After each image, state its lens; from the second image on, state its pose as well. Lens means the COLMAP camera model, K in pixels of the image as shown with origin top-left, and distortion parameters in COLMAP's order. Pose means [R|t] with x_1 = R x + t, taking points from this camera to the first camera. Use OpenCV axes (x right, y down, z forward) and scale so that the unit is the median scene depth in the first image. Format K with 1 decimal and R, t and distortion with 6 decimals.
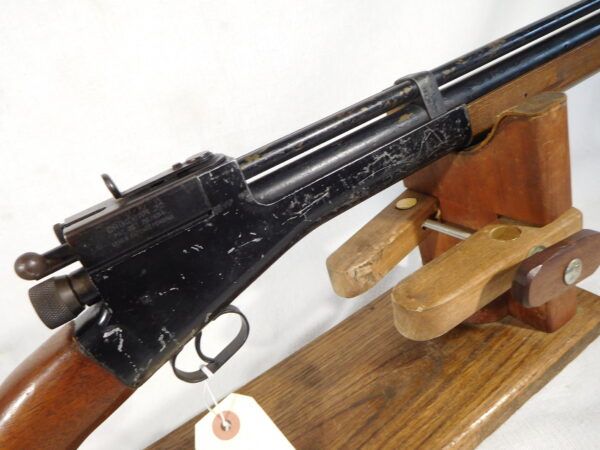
lens RADIAL K [[443.4, 0, 301.1], [0, 443.4, 219.8], [0, 0, 1]] dist [-0.020813, 0.000310]
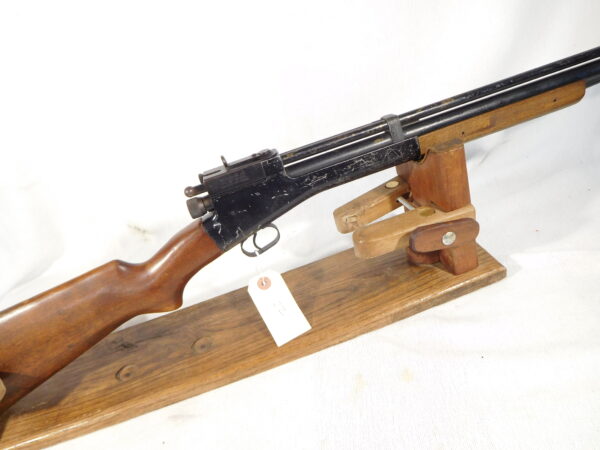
lens RADIAL K [[443.4, 0, 302.9], [0, 443.4, 226.0], [0, 0, 1]] dist [-0.020813, 0.000310]
pose [[0.962828, 0.176614, -0.204375, 0.386849], [-0.144914, 0.976266, 0.160951, -0.141697], [0.227951, -0.125351, 0.965570, -0.917093]]
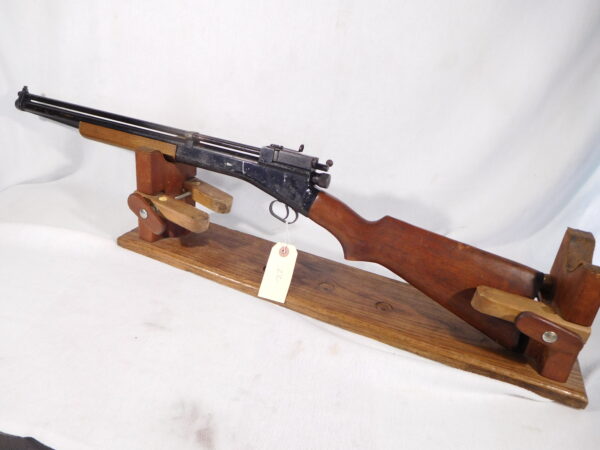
lens RADIAL K [[443.4, 0, 303.0], [0, 443.4, 225.3], [0, 0, 1]] dist [-0.020813, 0.000310]
pose [[0.559552, 0.652811, -0.510627, 0.662689], [-0.613721, 0.740426, 0.274073, -0.126628], [0.556999, 0.160024, 0.814950, -1.438088]]
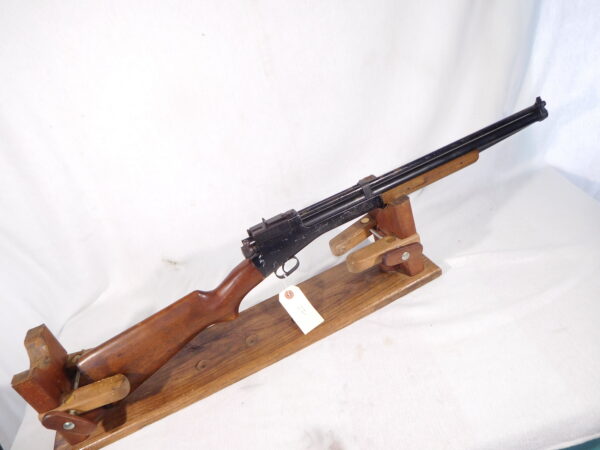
lens RADIAL K [[443.4, 0, 306.5], [0, 443.4, 224.0], [0, 0, 1]] dist [-0.020813, 0.000310]
pose [[0.992041, 0.089860, -0.088206, 0.182241], [-0.076361, 0.986333, 0.146003, -0.486830], [0.100120, -0.138105, 0.985344, -2.018581]]
